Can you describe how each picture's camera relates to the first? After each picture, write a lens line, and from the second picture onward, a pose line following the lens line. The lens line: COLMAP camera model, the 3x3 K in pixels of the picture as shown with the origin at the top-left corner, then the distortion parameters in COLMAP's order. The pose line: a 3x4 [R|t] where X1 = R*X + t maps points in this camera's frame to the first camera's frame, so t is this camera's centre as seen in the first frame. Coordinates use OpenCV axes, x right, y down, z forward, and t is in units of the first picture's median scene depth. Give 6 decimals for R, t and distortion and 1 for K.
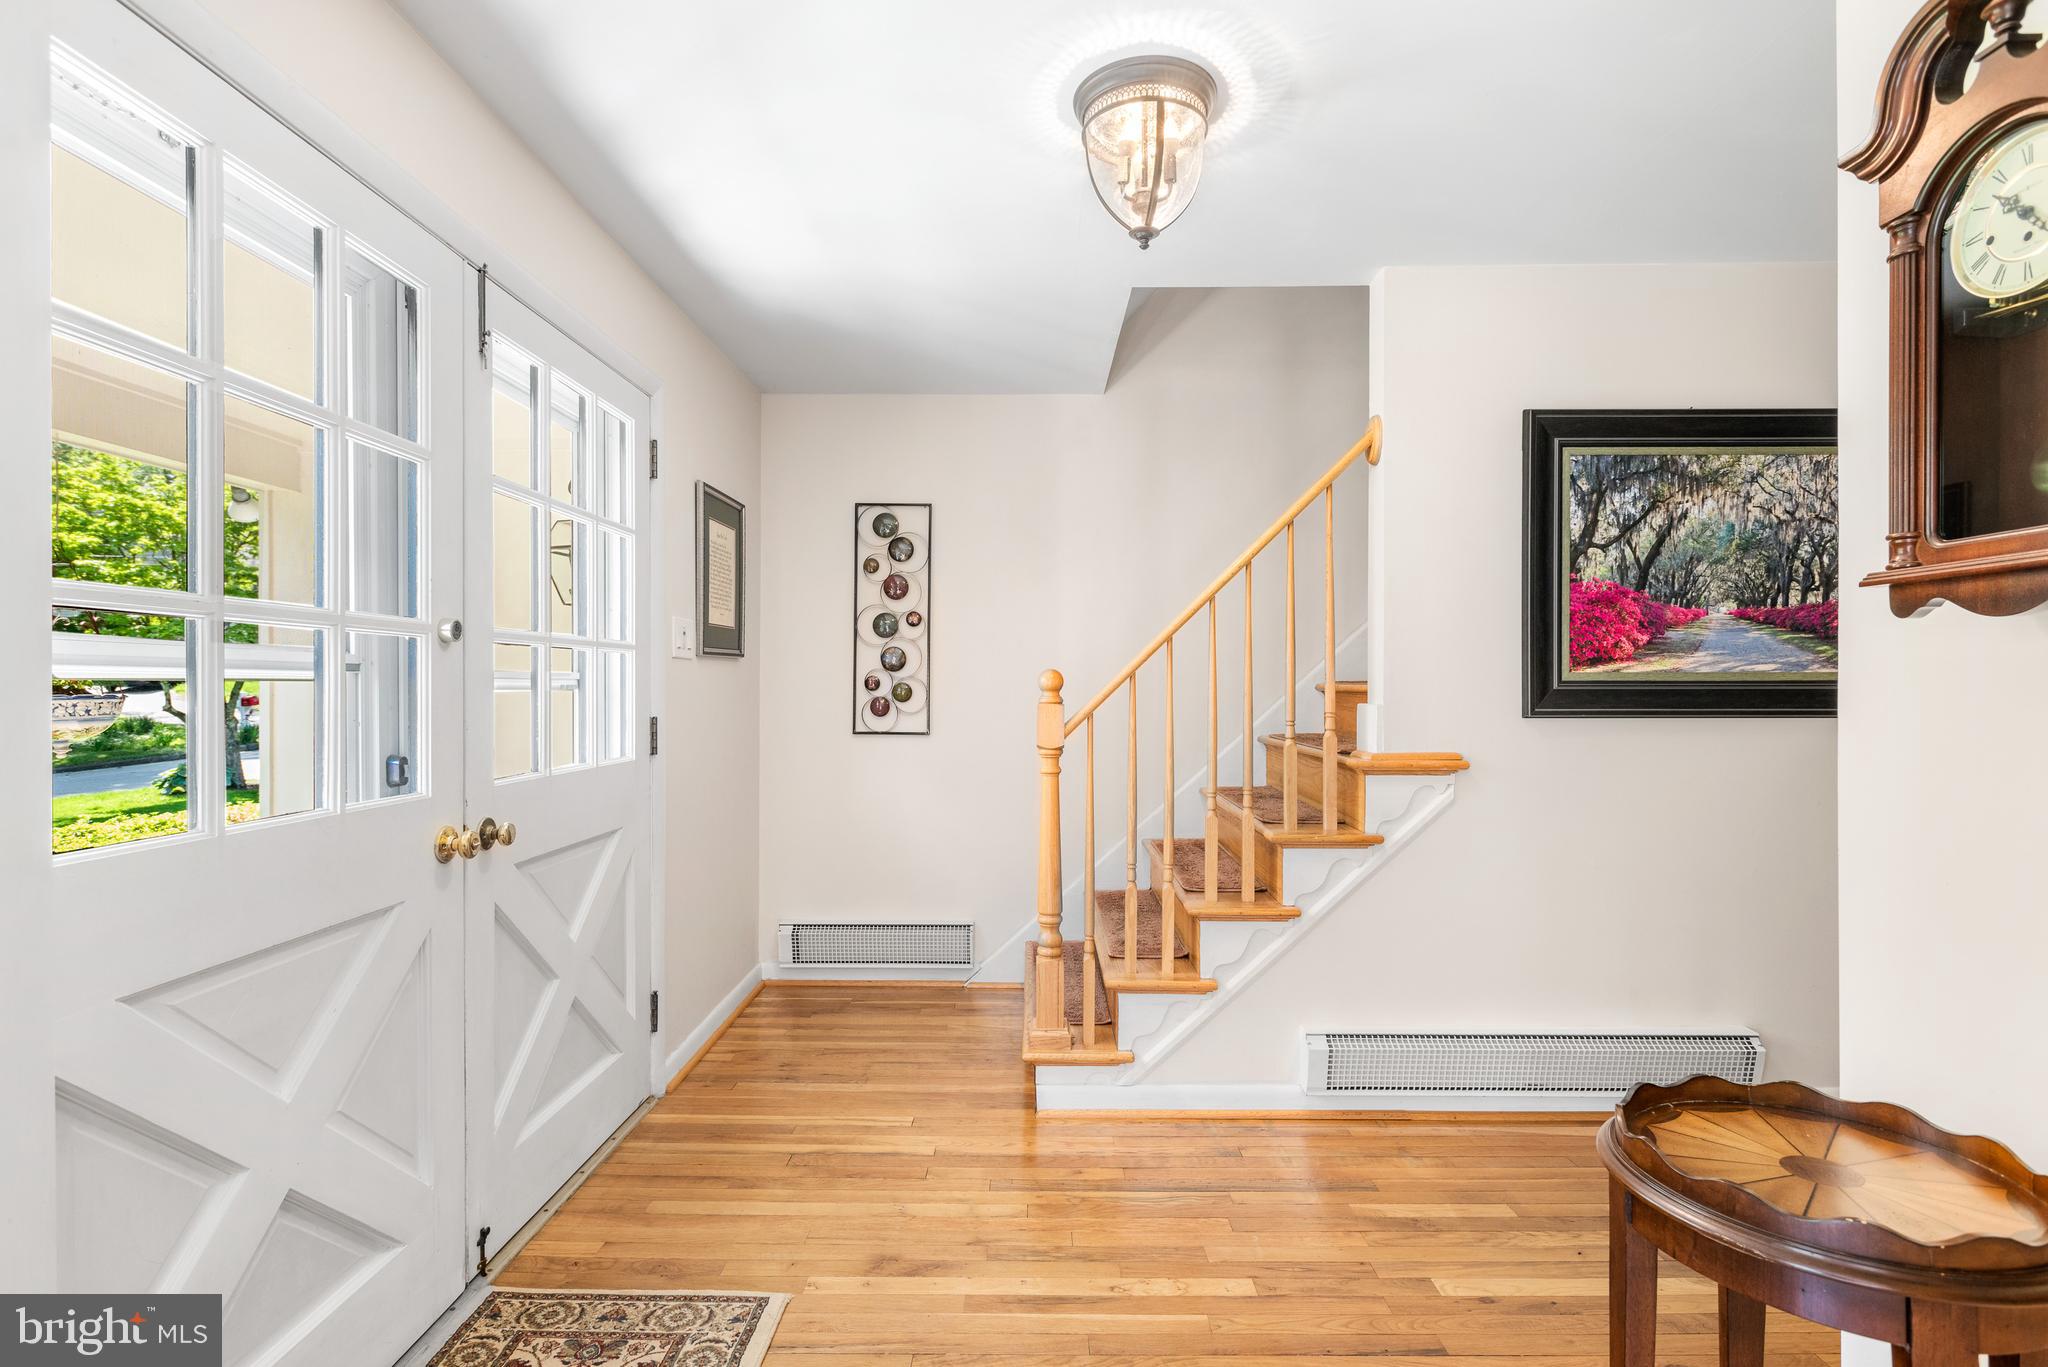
lens RADIAL K [[1036.3, 0, 1024.9], [0, 1036.3, 686.0], [0, 0, 1]] dist [0.015849, -0.000409]
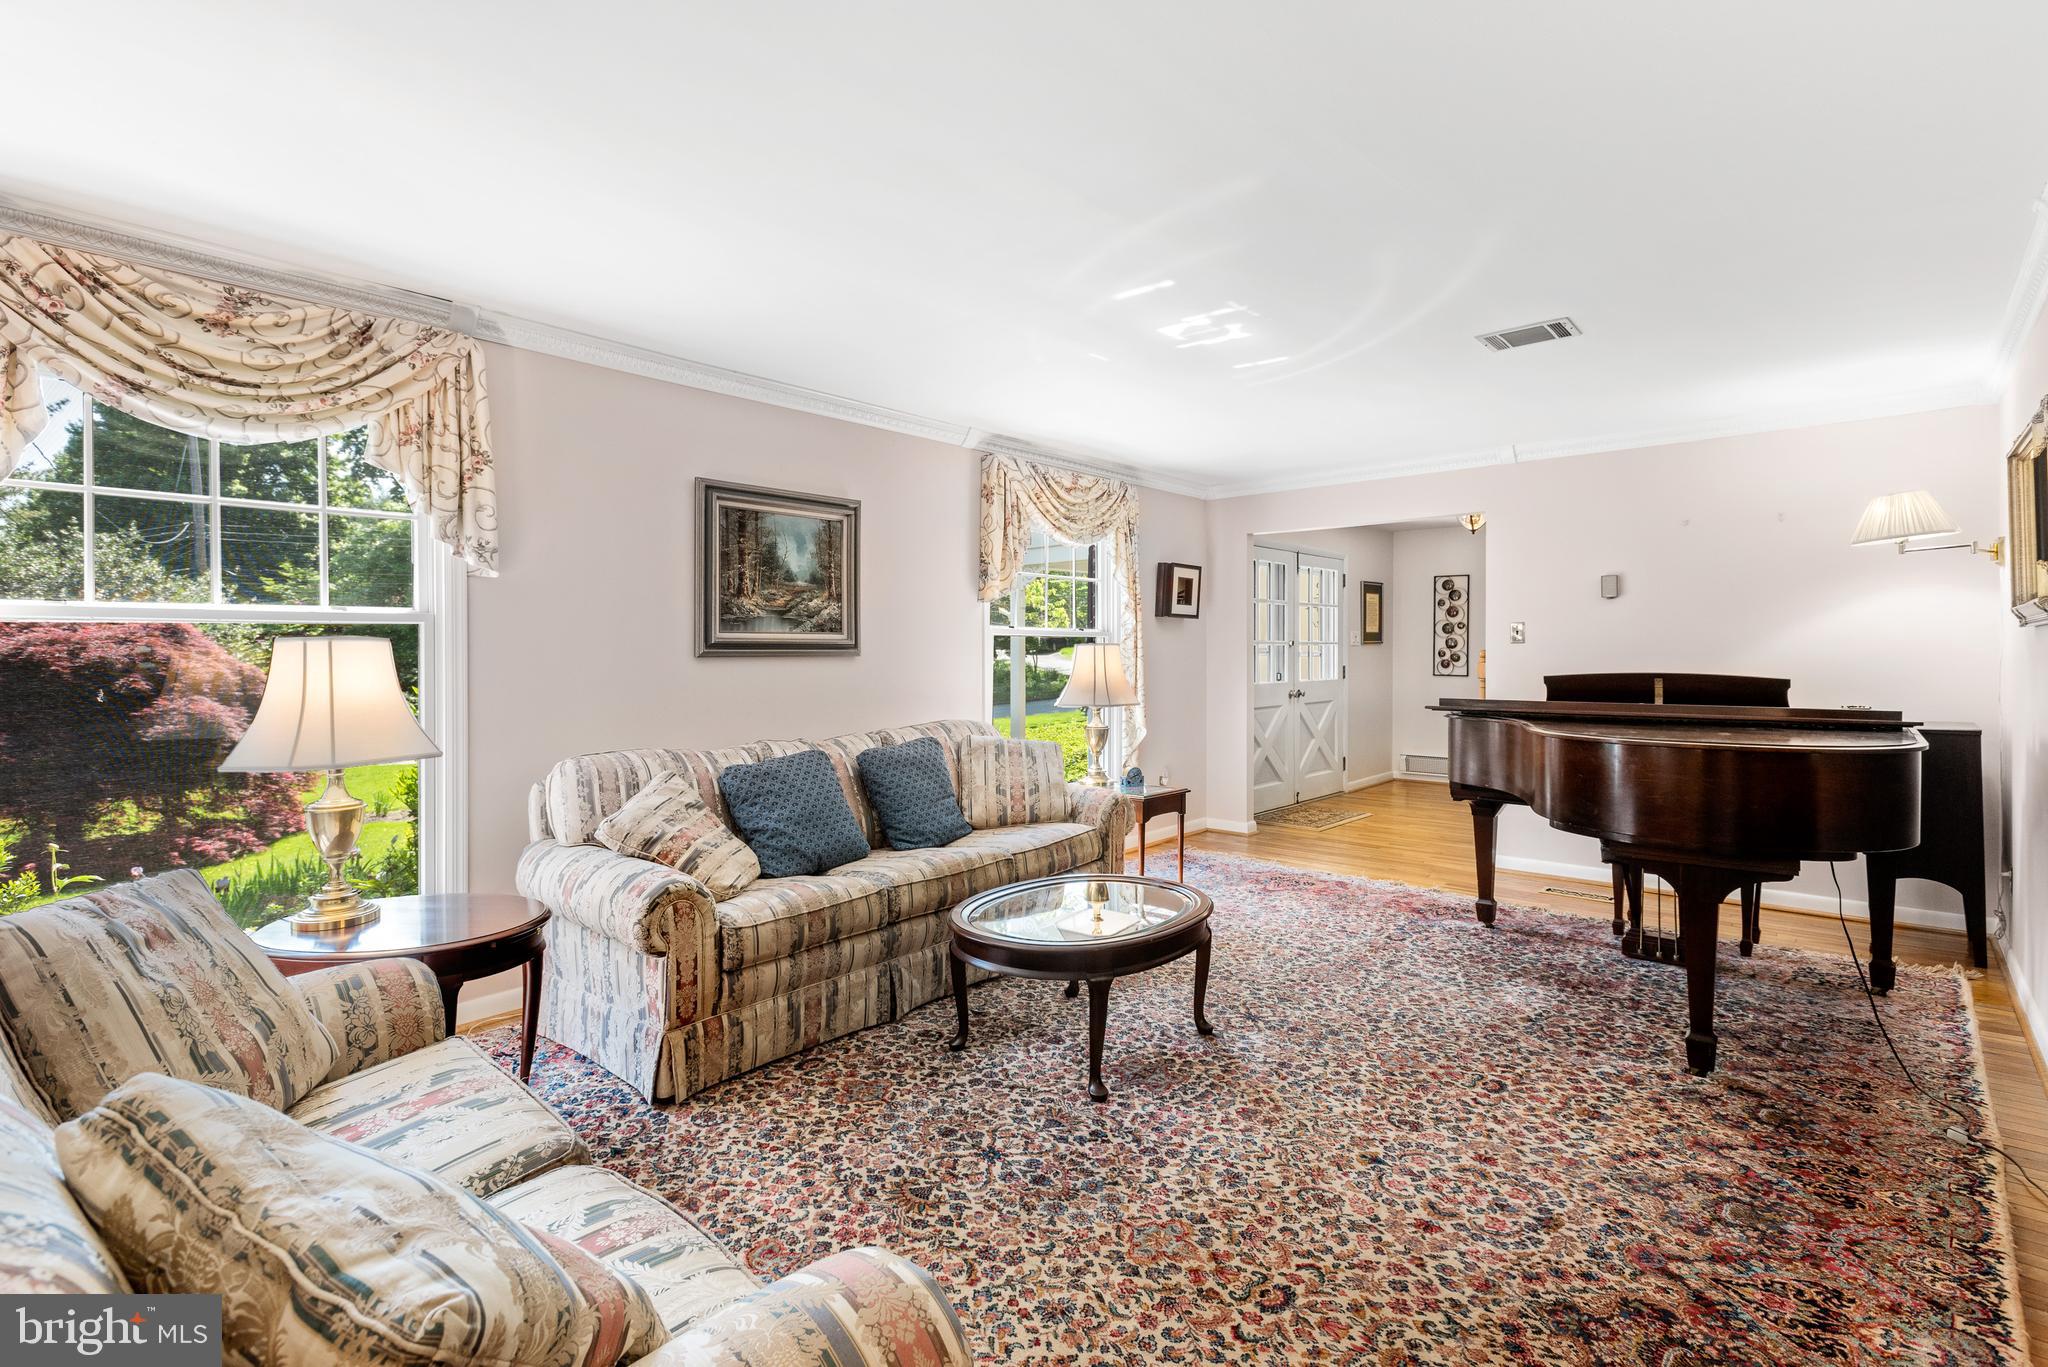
lens RADIAL K [[977.5, 0, 1026.8], [0, 977.5, 661.6], [0, 0, 1]] dist [0.001188, 0.000011]
pose [[0.767312, 0.006014, -0.641246, 0.541752], [0.002726, 0.999916, 0.012639, -0.015019], [0.641269, -0.011446, 0.767231, -1.267840]]
